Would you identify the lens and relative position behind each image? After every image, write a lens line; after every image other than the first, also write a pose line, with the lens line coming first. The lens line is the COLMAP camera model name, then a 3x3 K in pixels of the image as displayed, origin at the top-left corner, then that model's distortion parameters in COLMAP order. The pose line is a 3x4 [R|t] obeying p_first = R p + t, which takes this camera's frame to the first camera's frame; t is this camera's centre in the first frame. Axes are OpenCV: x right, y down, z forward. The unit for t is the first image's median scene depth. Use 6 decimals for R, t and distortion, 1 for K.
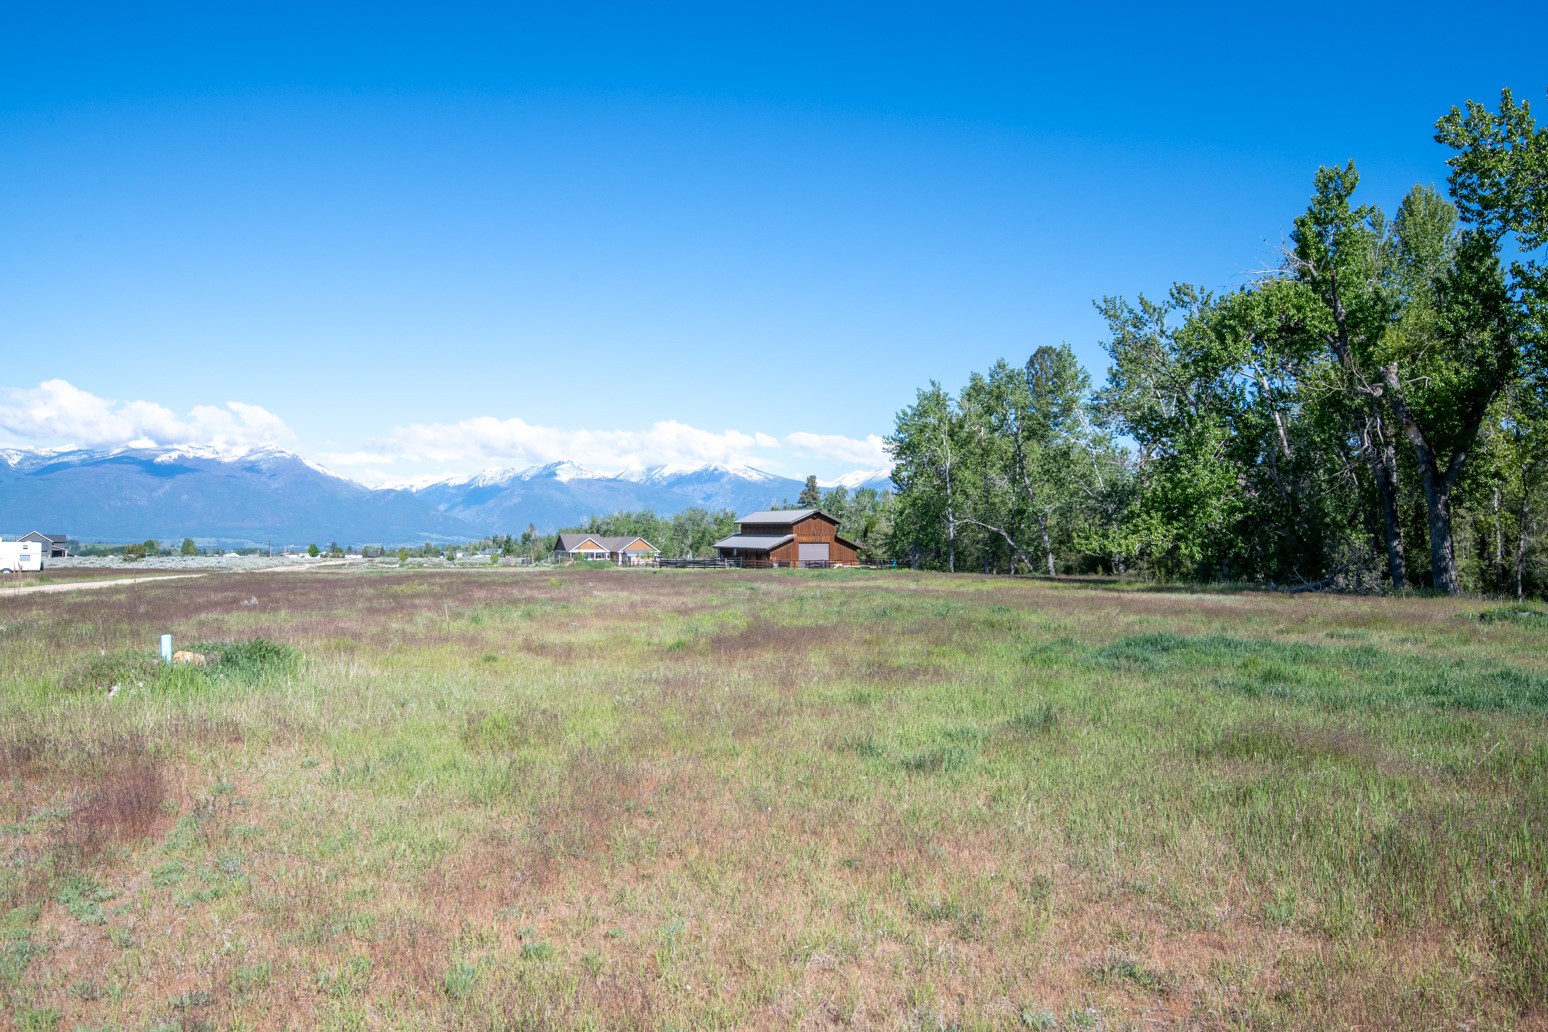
lens RADIAL K [[1101.8, 0, 768.2], [0, 1101.8, 514.9], [0, 0, 1]] dist [0.002561, 0.000804]
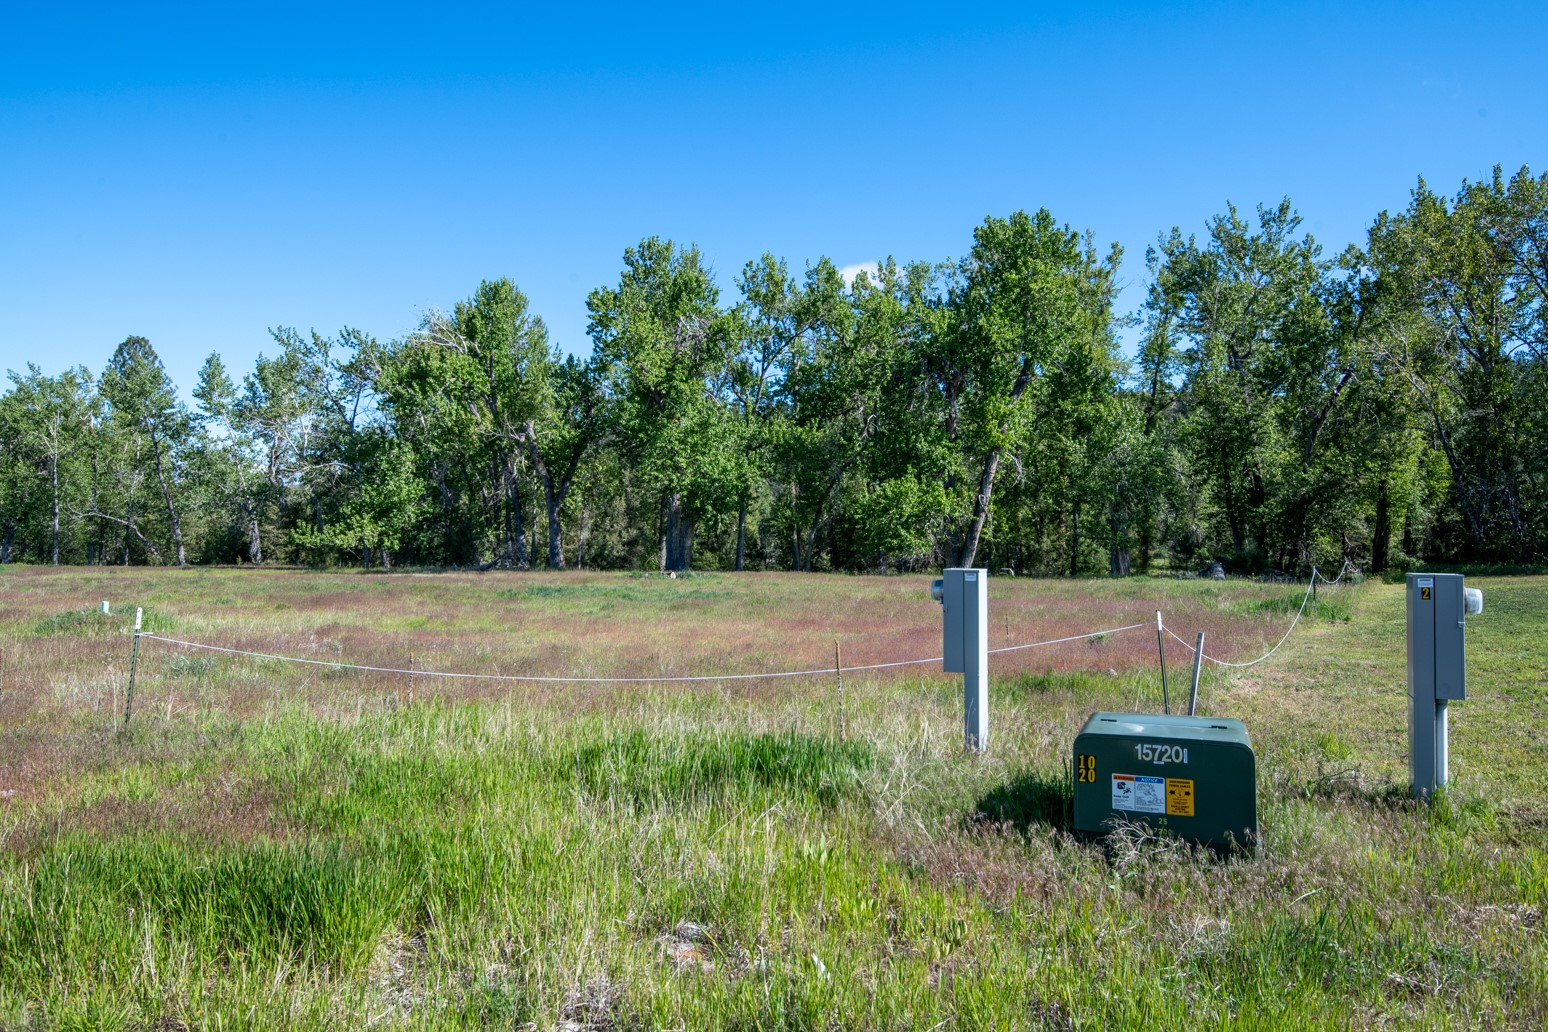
lens RADIAL K [[1101.8, 0, 771.4], [0, 1101.8, 513.6], [0, 0, 1]] dist [0.002561, 0.000804]
pose [[0.655410, 0.017023, 0.755082, -0.326789], [-0.021959, 0.999753, -0.003480, -0.008871], [-0.754954, -0.014300, 0.655621, -0.230283]]
